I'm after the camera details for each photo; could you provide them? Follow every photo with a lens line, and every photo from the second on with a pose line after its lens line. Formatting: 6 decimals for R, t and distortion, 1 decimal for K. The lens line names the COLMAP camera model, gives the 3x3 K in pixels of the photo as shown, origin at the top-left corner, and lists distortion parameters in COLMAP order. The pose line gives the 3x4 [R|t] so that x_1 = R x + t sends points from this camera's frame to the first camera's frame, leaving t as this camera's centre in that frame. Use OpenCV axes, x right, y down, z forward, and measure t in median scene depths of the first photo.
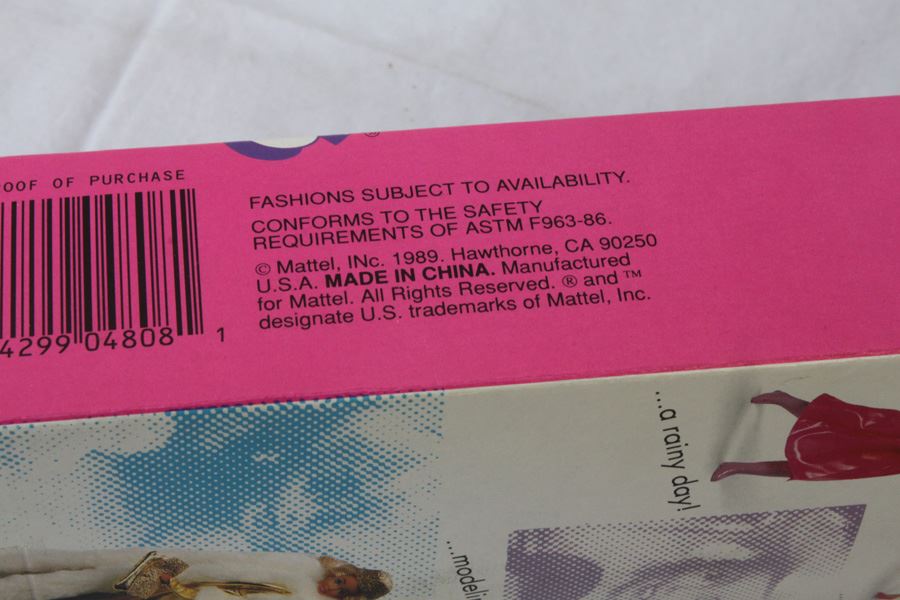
lens RADIAL K [[1968.4, 0, 450.0], [0, 1968.4, 300.0], [0, 0, 1]] dist [0.031381, 0.154043]
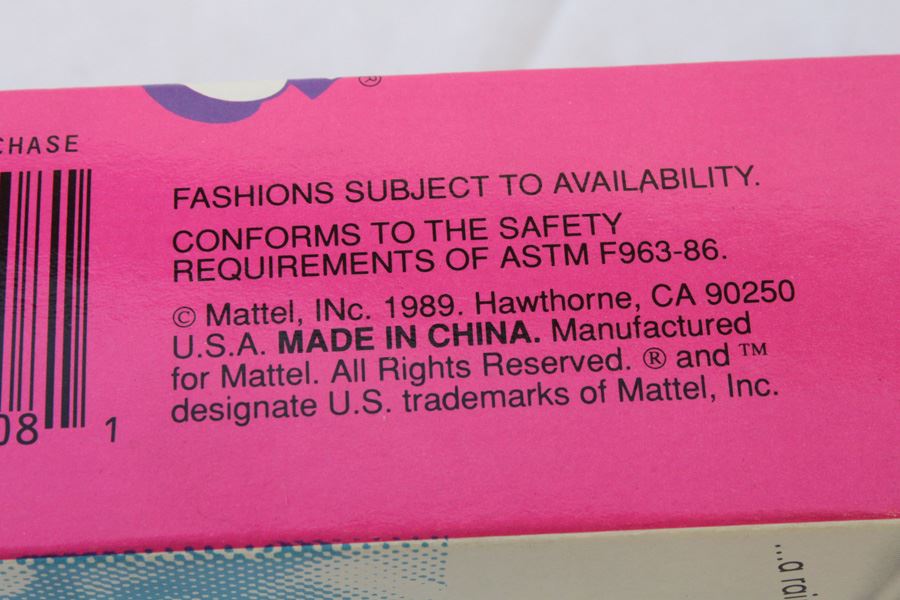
lens RADIAL K [[1968.4, 0, 450.0], [0, 1968.4, 300.0], [0, 0, 1]] dist [0.031381, 0.154043]
pose [[0.997391, 0.054723, -0.047081, 0.023108], [-0.043607, 0.976475, 0.211177, -0.162107], [0.057530, -0.208573, 0.976313, 0.367907]]
